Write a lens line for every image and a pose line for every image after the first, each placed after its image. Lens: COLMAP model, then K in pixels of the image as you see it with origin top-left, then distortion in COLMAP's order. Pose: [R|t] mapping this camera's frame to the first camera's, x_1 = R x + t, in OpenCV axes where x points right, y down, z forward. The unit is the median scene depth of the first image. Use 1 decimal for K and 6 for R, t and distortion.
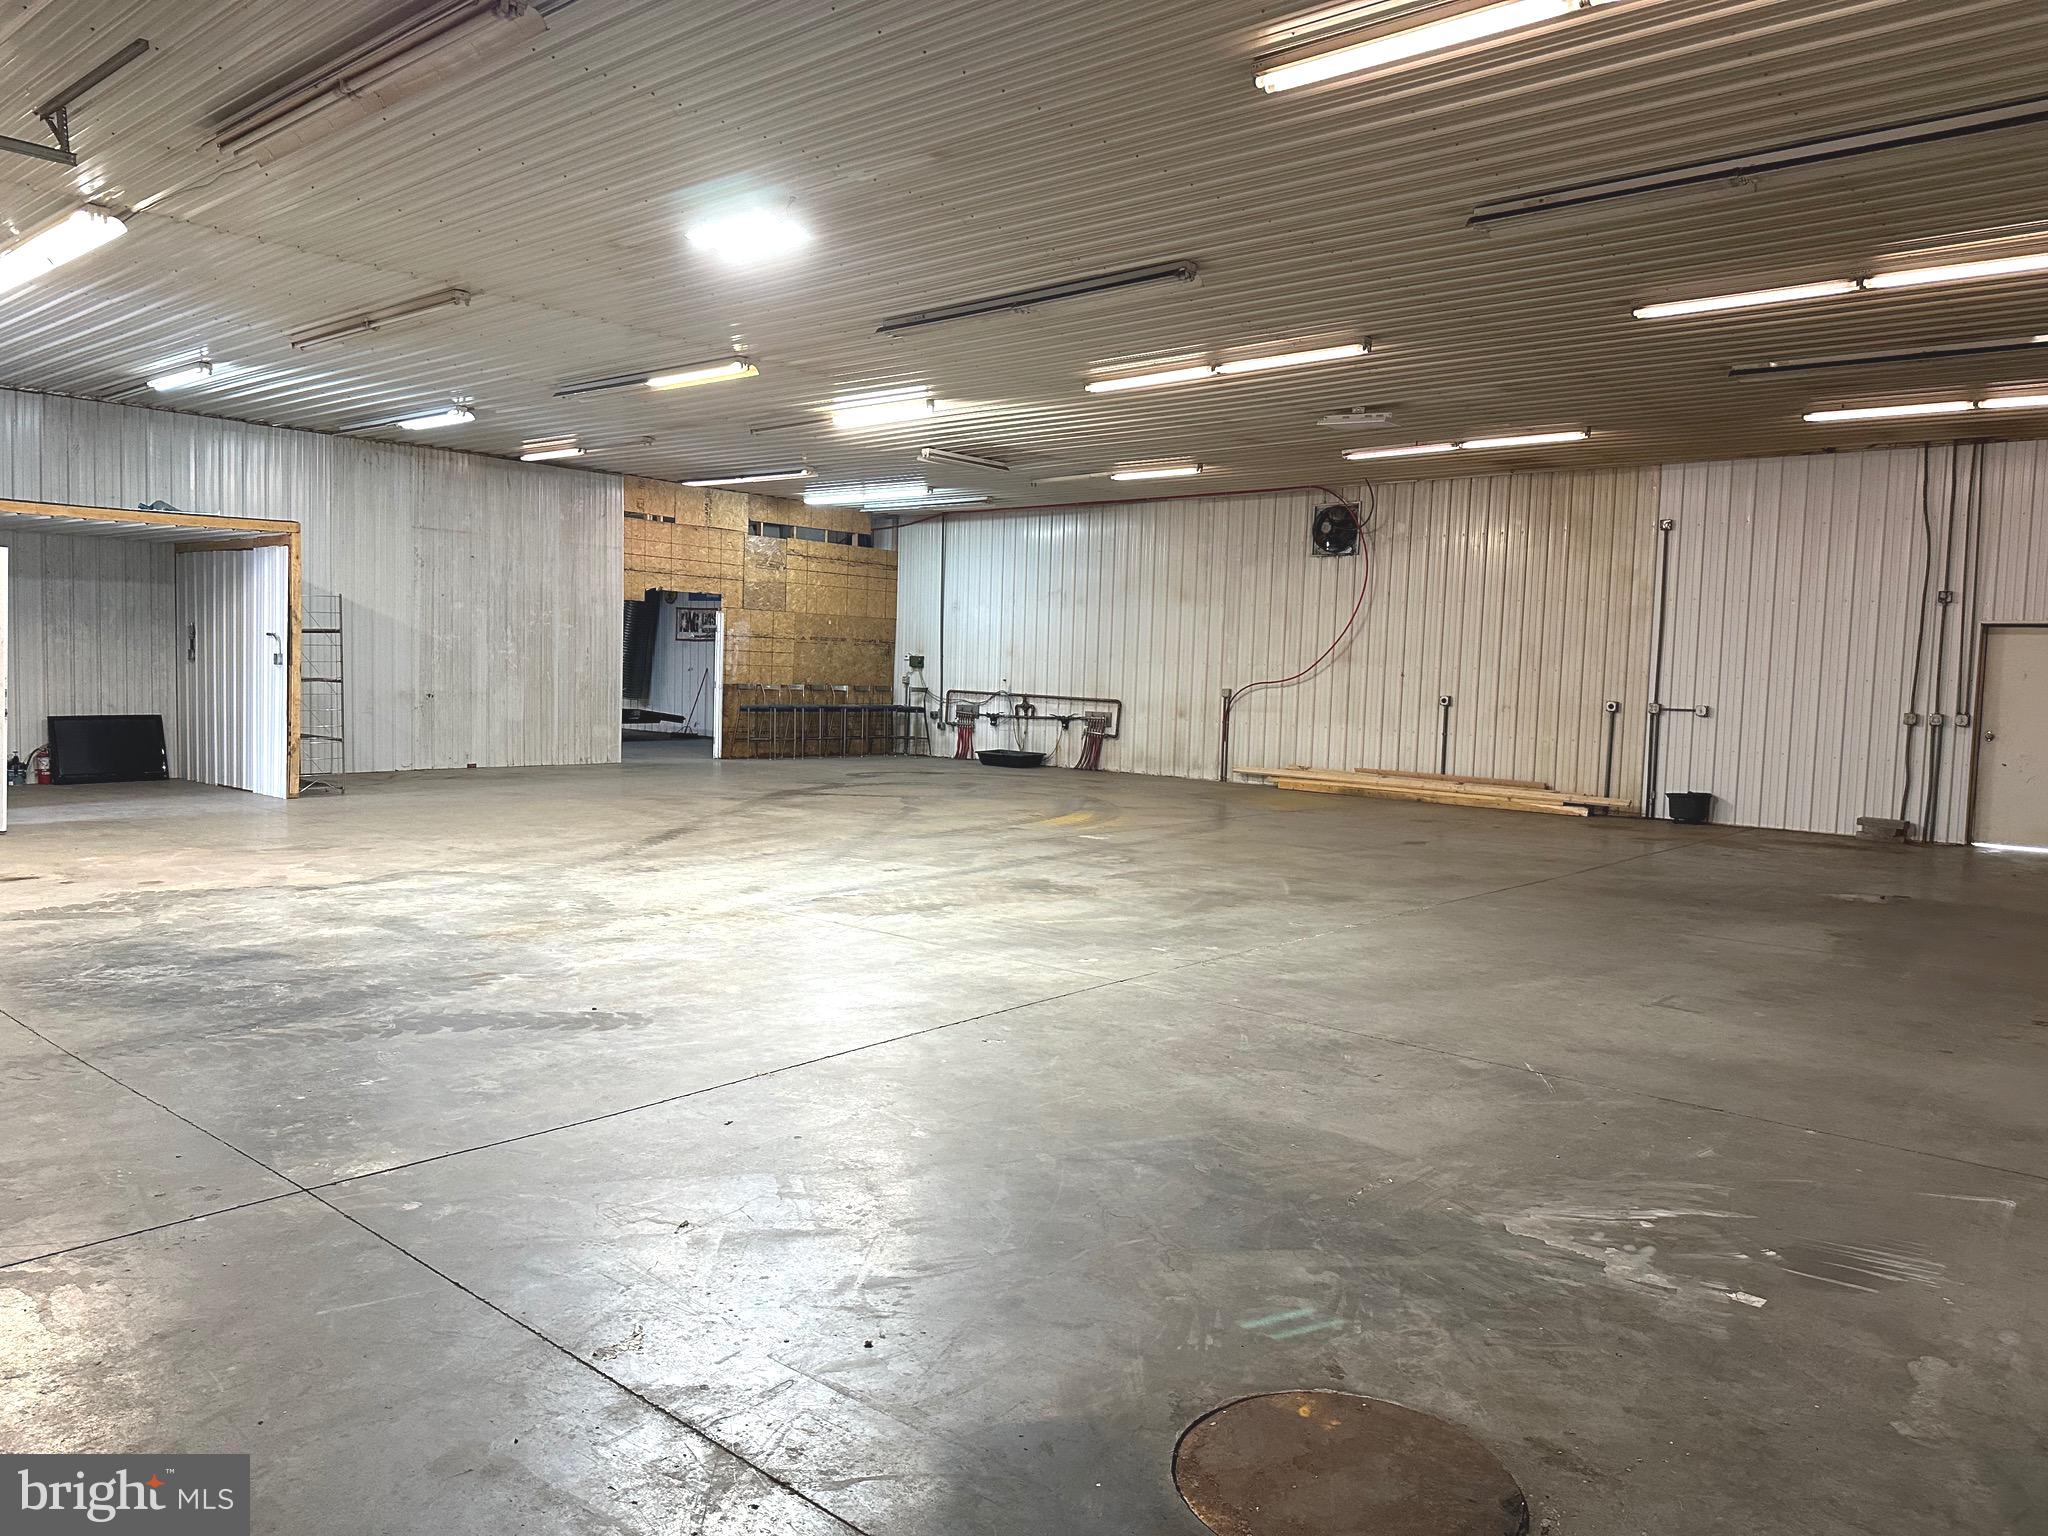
lens RADIAL K [[1412.5, 0, 1024.0], [0, 1412.5, 768.0], [0, 0, 1]] dist [0.103780, -0.162543]
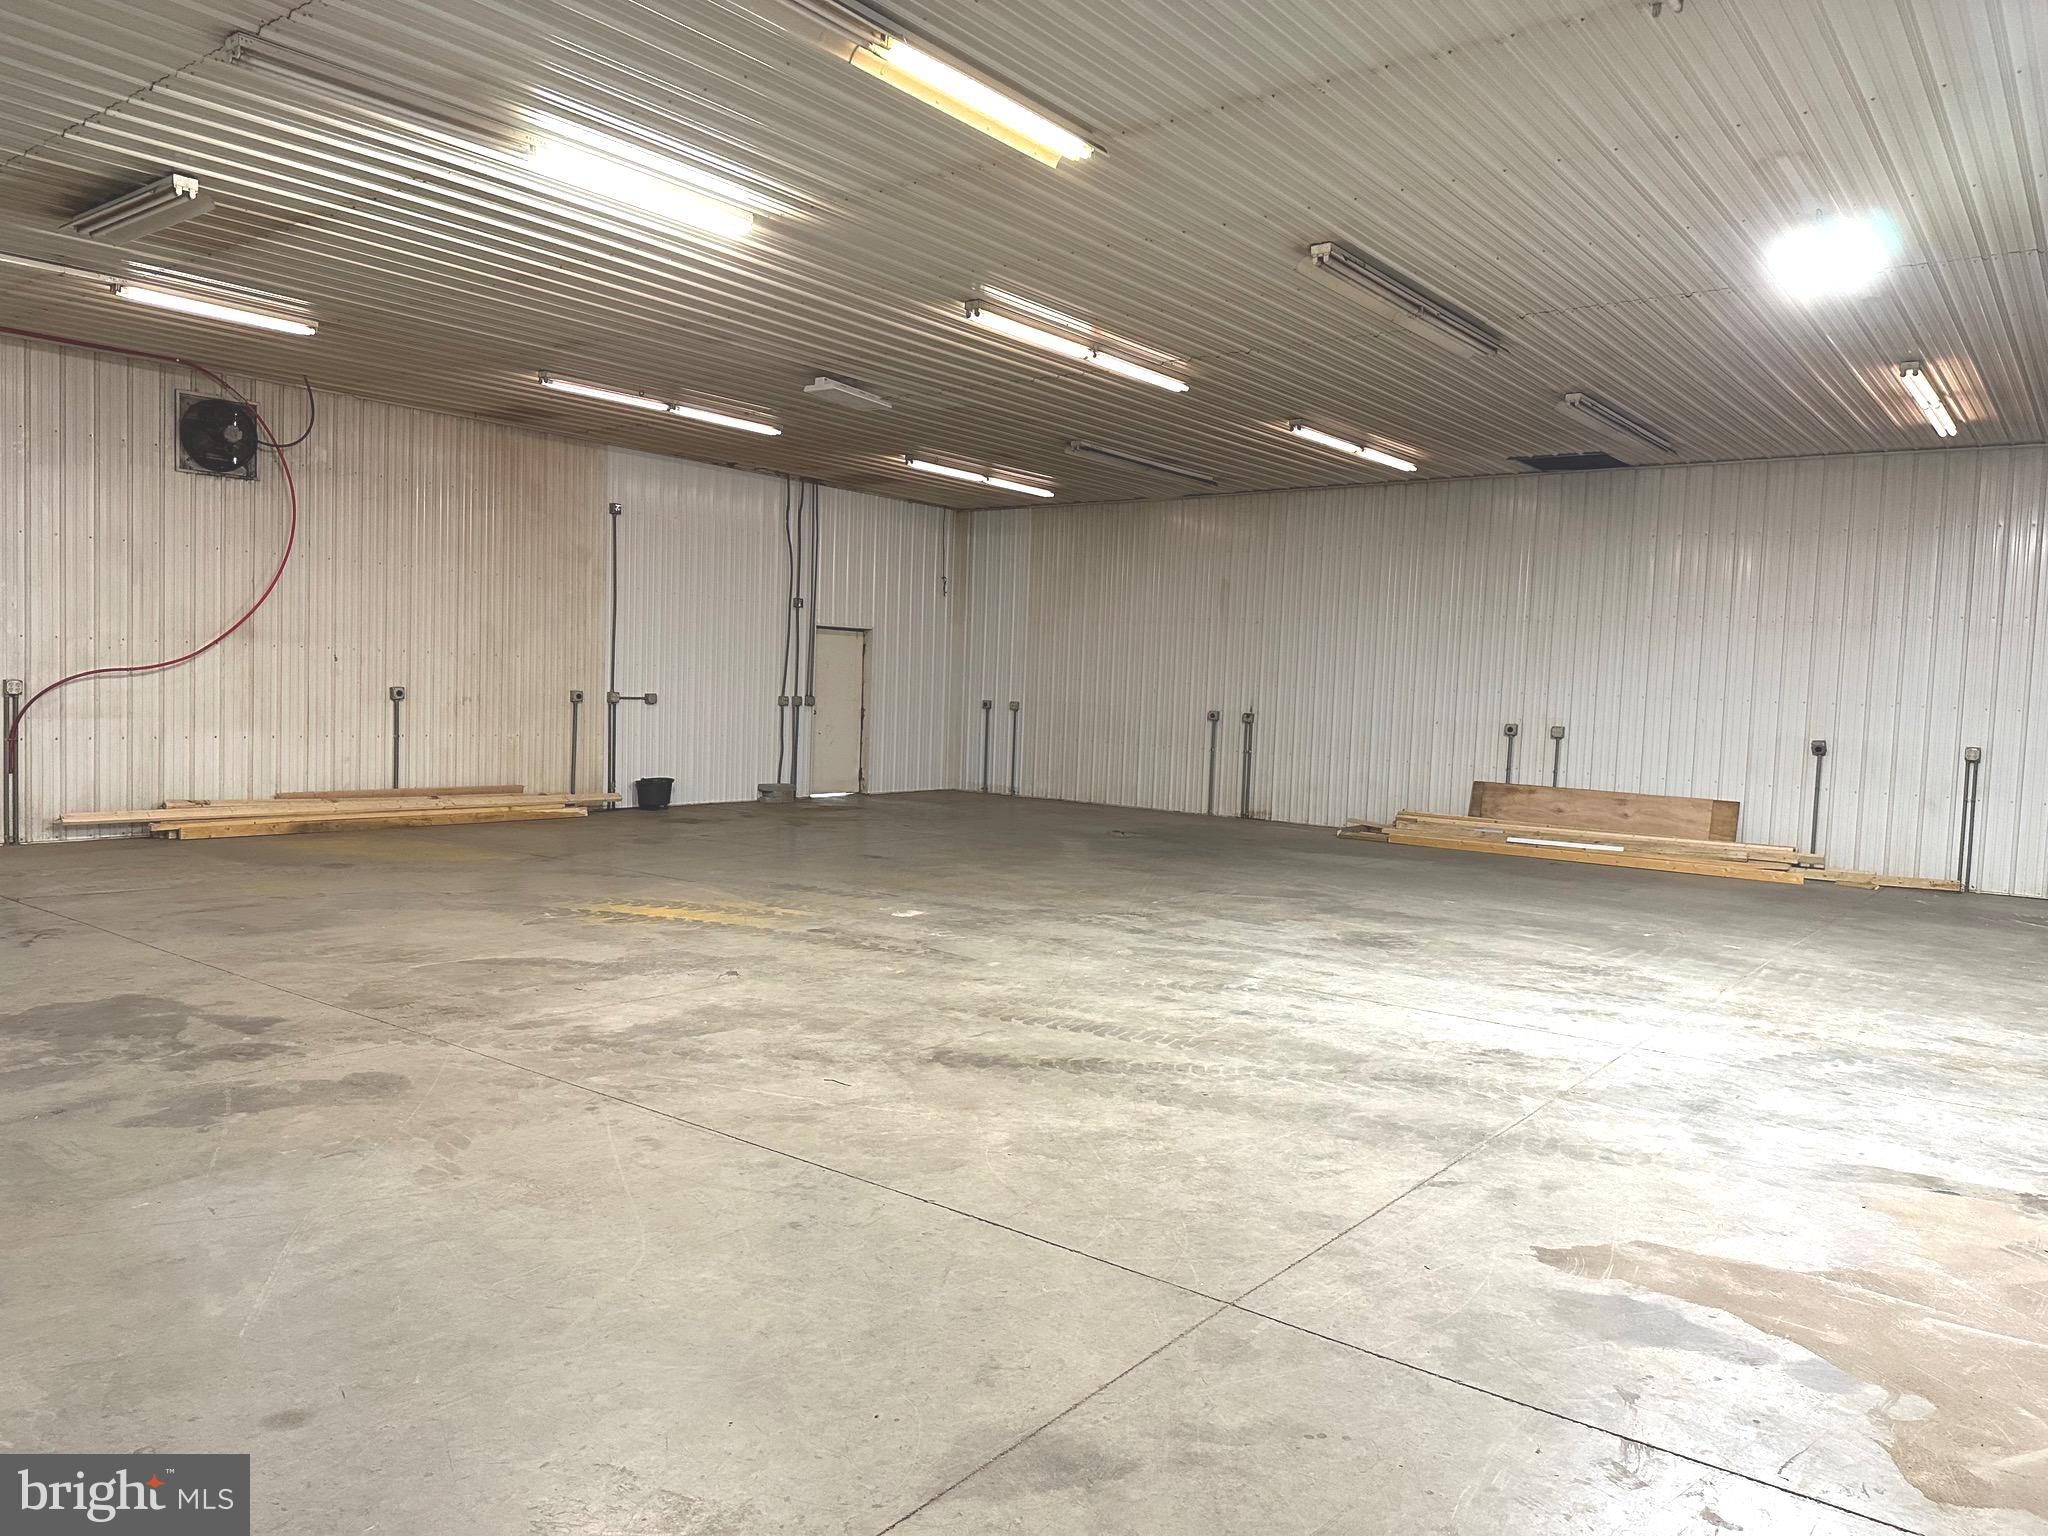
lens RADIAL K [[1412.5, 0, 1024.0], [0, 1412.5, 768.0], [0, 0, 1]] dist [0.103780, -0.162543]
pose [[-0.052716, -0.094161, 0.994160, -0.505732], [0.029183, 0.994974, 0.095785, -0.072626], [-0.998183, 0.034062, -0.049703, 0.715451]]
